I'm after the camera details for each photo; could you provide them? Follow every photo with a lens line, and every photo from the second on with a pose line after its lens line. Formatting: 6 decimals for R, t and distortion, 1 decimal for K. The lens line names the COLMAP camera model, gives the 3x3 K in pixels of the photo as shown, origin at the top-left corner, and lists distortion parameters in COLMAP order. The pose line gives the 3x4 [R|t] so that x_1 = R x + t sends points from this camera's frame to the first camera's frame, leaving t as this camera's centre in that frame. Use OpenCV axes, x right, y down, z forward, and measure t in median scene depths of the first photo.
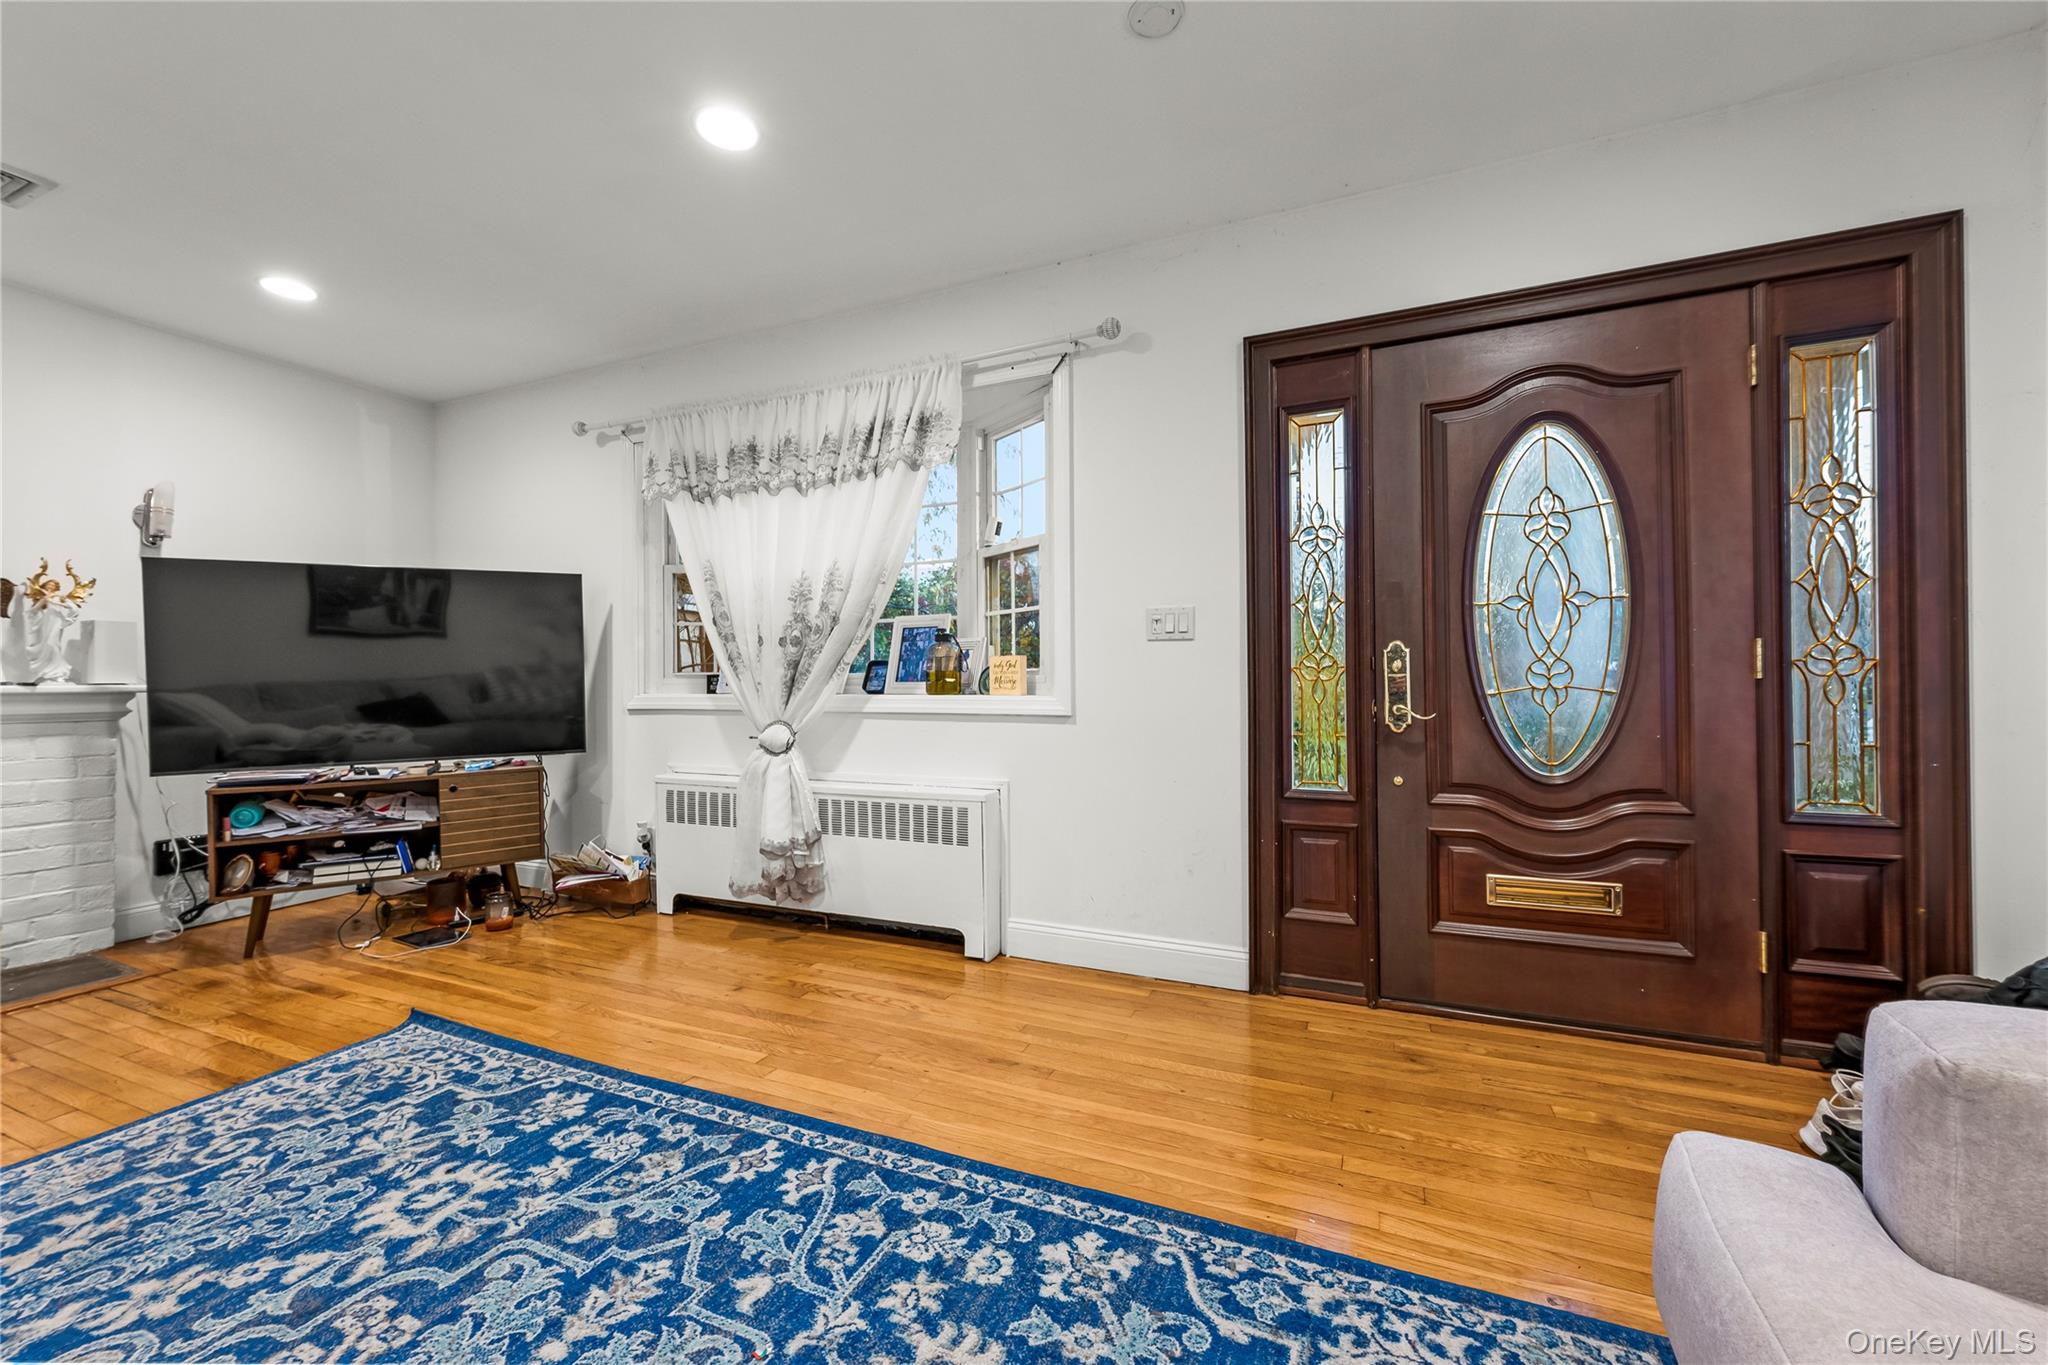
lens RADIAL K [[803.9, 0, 1024.0], [0, 803.9, 682.5], [0, 0, 1]] dist [-0.000655, 0.000062]
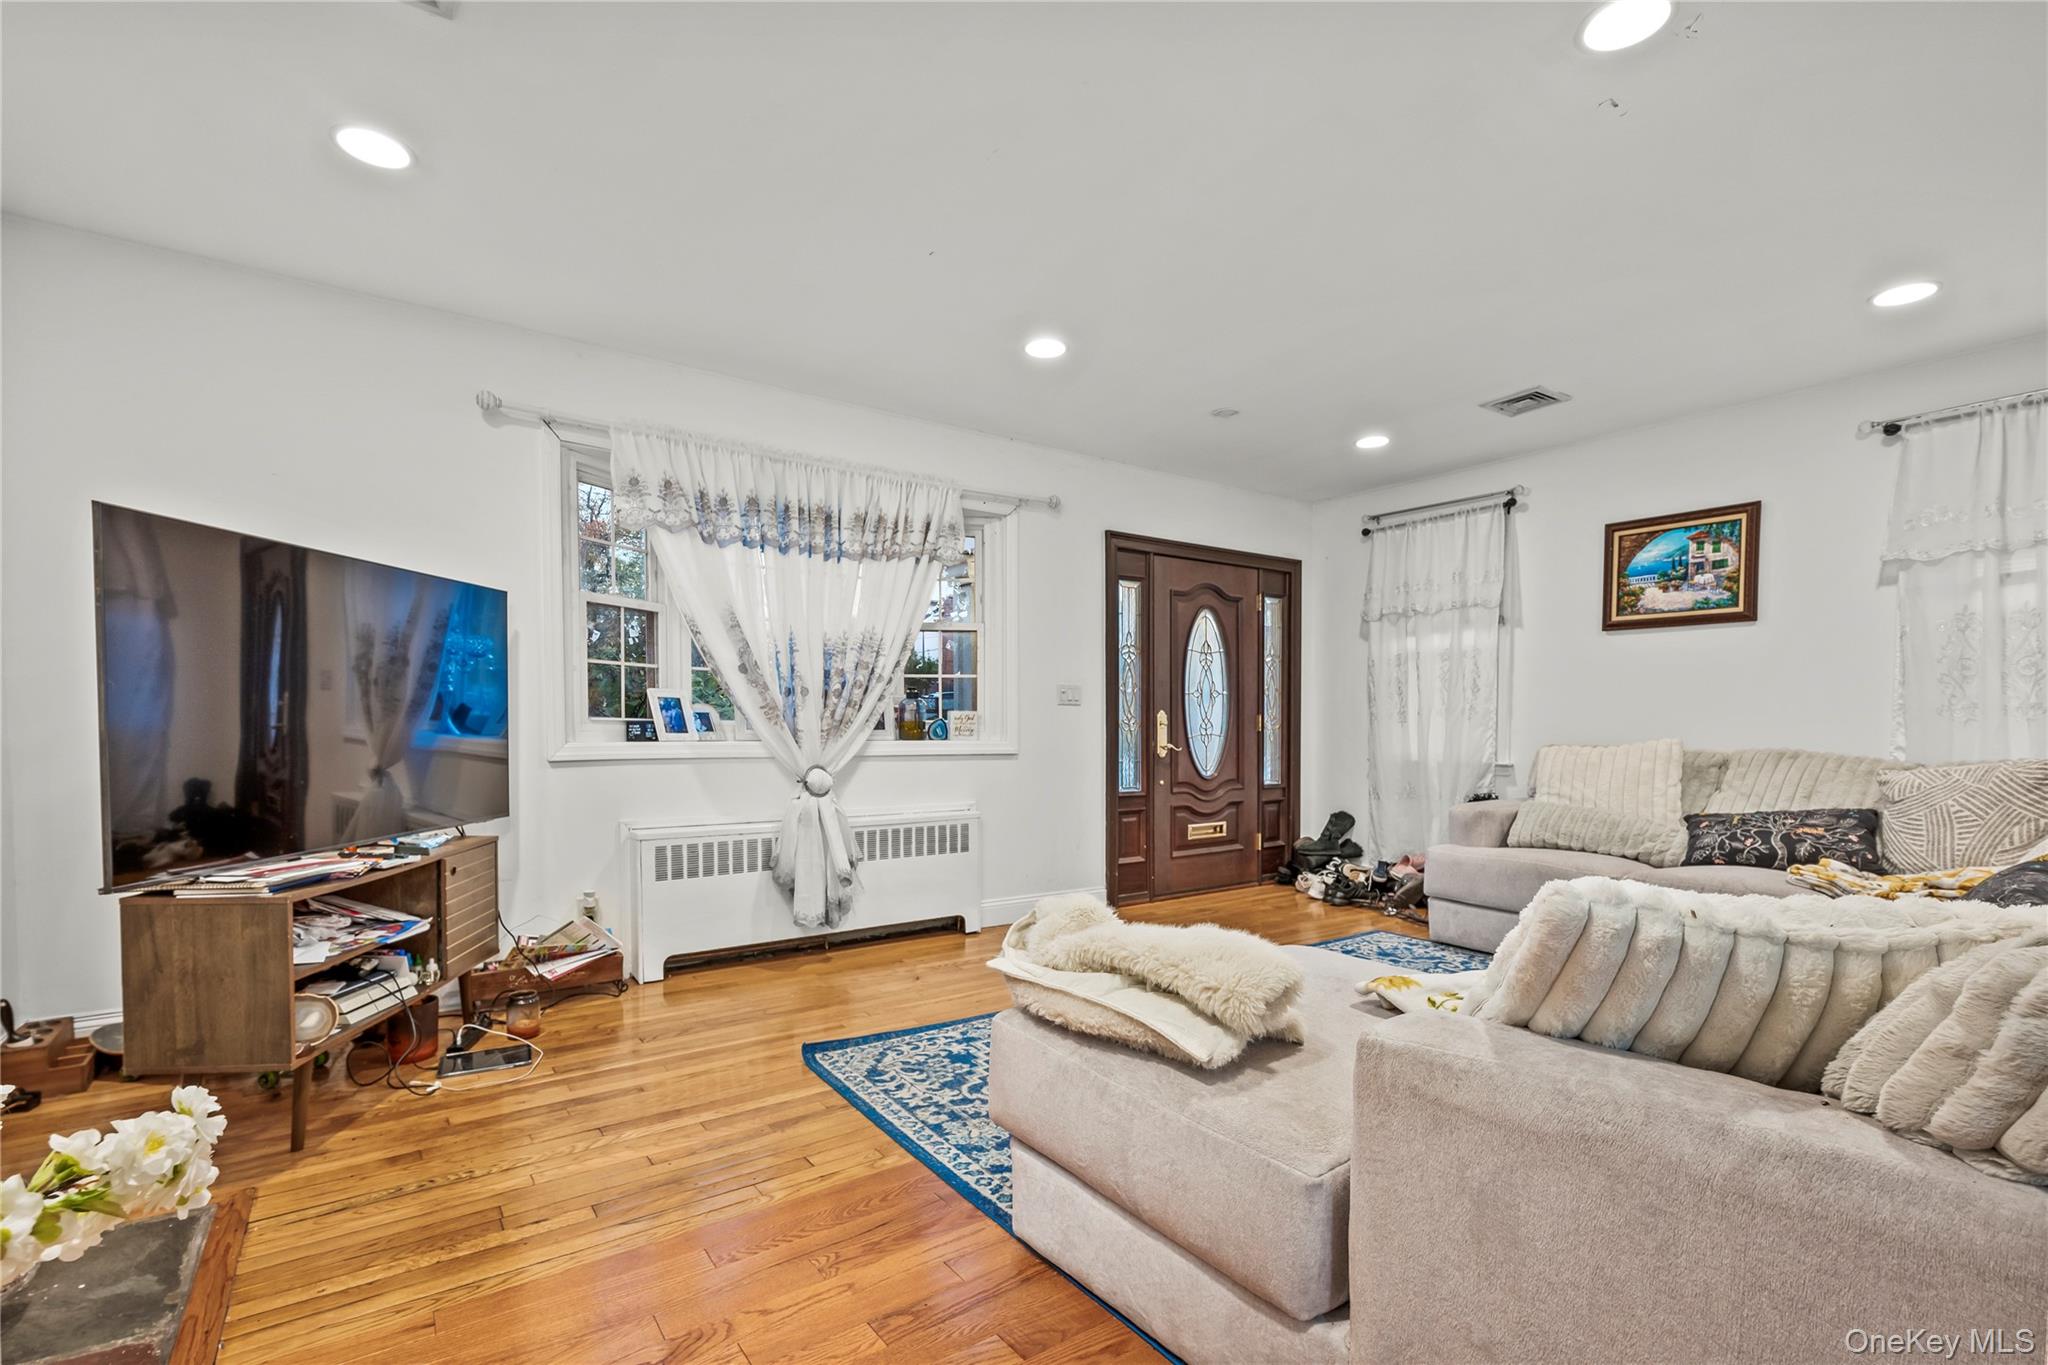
lens RADIAL K [[932.8, 0, 1026.6], [0, 932.8, 735.5], [0, 0, 1]] dist [0.000946, 0.000028]
pose [[0.508016, -0.000585, 0.861347, -1.466900], [-0.005016, 0.999981, 0.003638, 0.002913], [-0.861333, -0.006169, 0.508003, 0.129738]]
